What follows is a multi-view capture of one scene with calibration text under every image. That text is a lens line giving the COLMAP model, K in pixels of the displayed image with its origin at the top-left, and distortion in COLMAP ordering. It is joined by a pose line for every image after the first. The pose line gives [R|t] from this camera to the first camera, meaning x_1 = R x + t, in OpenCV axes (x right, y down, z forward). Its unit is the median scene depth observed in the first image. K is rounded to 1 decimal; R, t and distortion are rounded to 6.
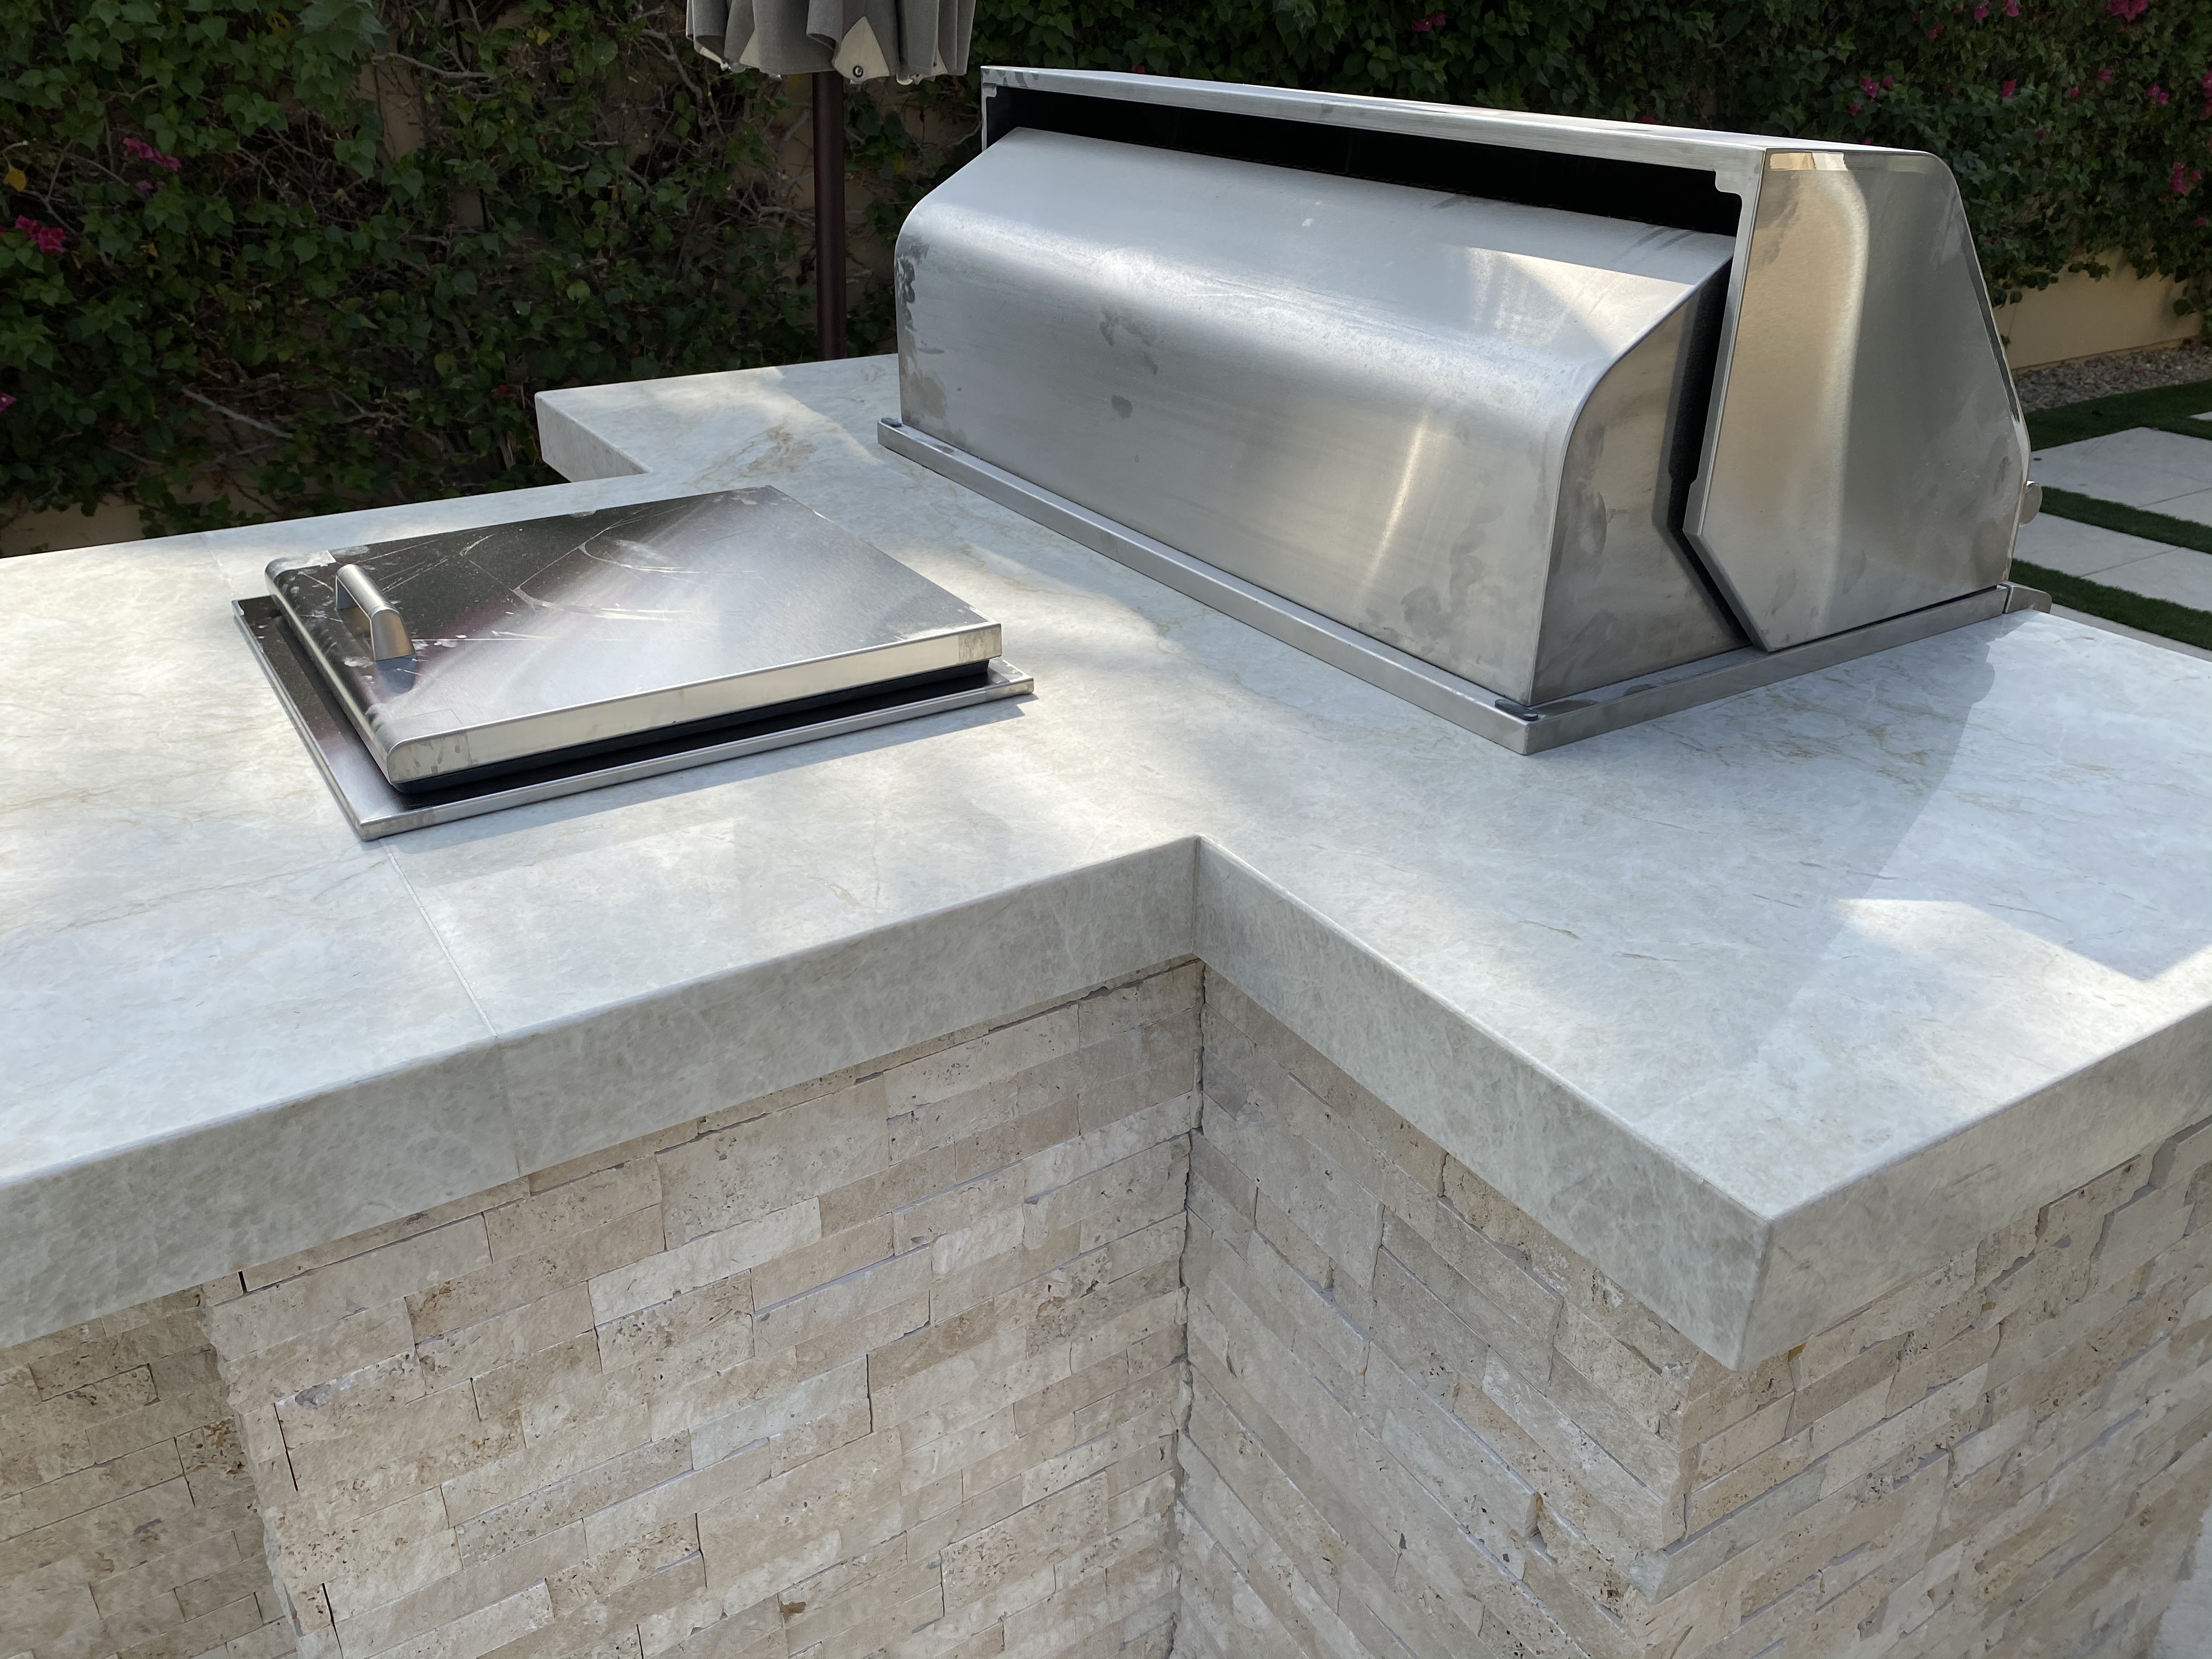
lens RADIAL K [[1678.0, 0, 1100.8], [0, 1678.0, 831.5], [0, 0, 1]] dist [0.035424, -0.051461]
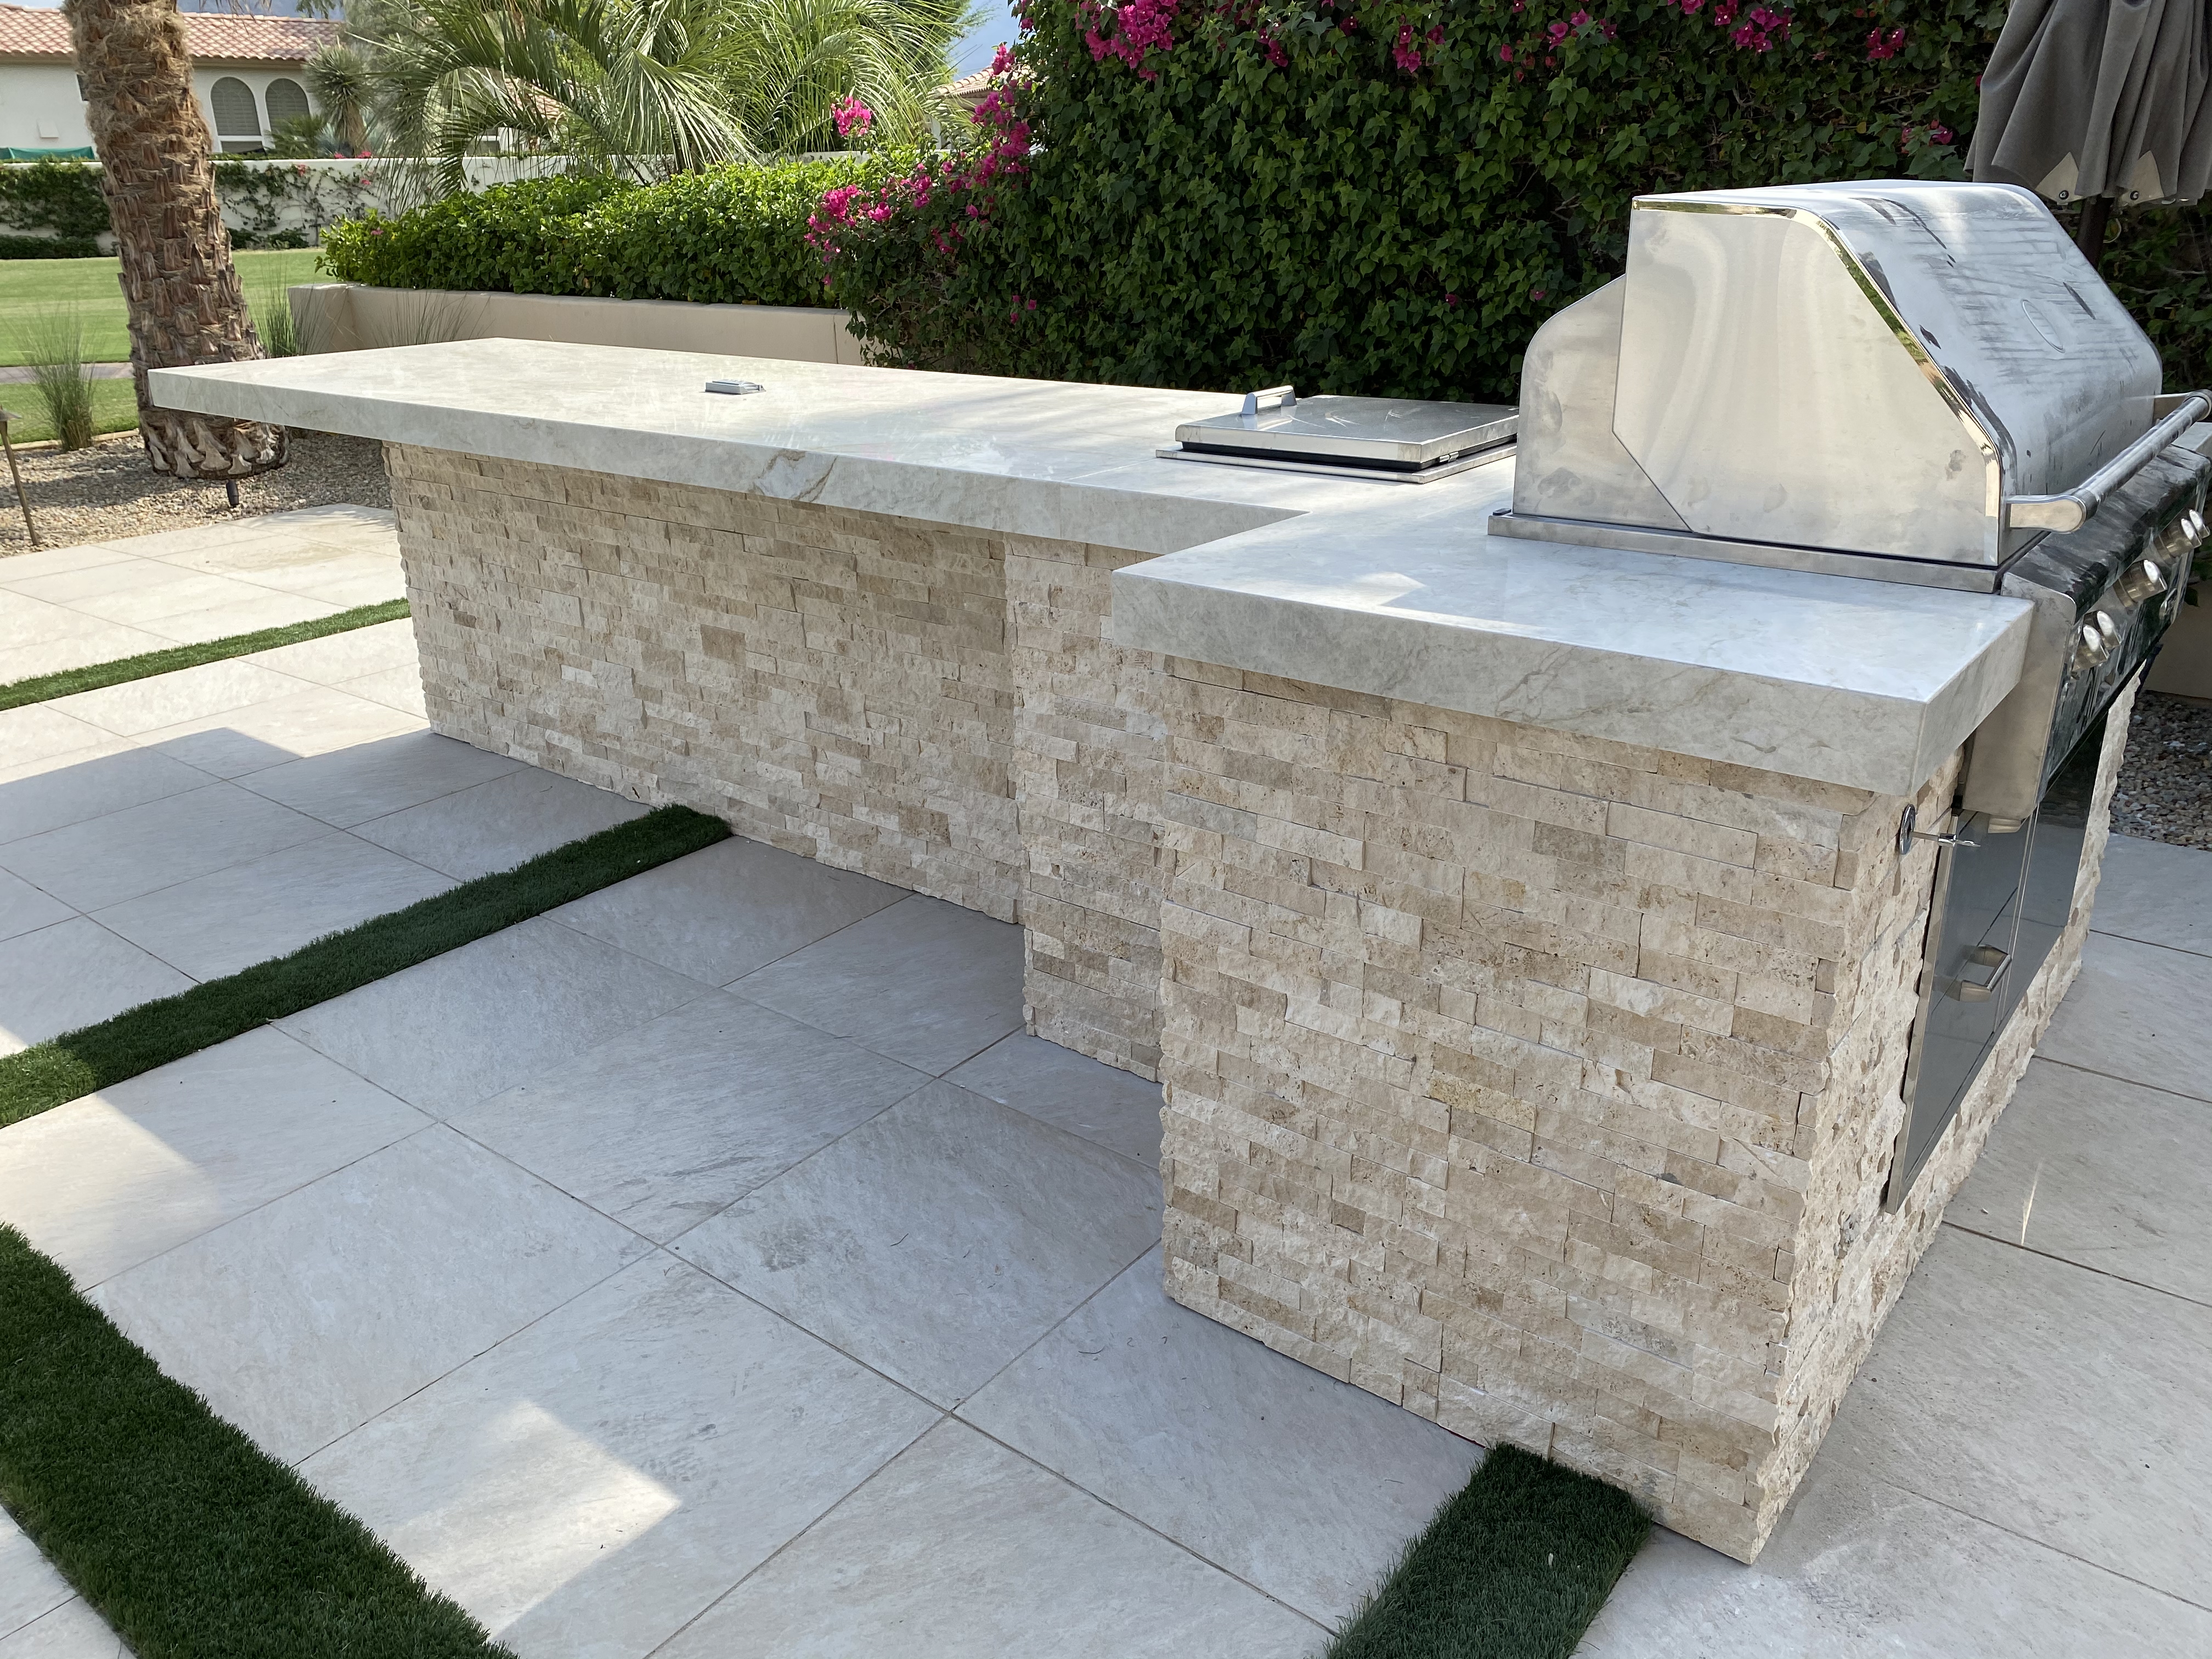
lens RADIAL K [[1678.0, 0, 1101.4], [0, 1678.0, 823.9], [0, 0, 1]] dist [0.035424, -0.051461]
pose [[0.331345, 0.325828, -0.885464, 2.034975], [-0.404836, 0.896796, 0.178506, 0.088550], [0.852243, 0.299321, 0.429056, -0.020306]]
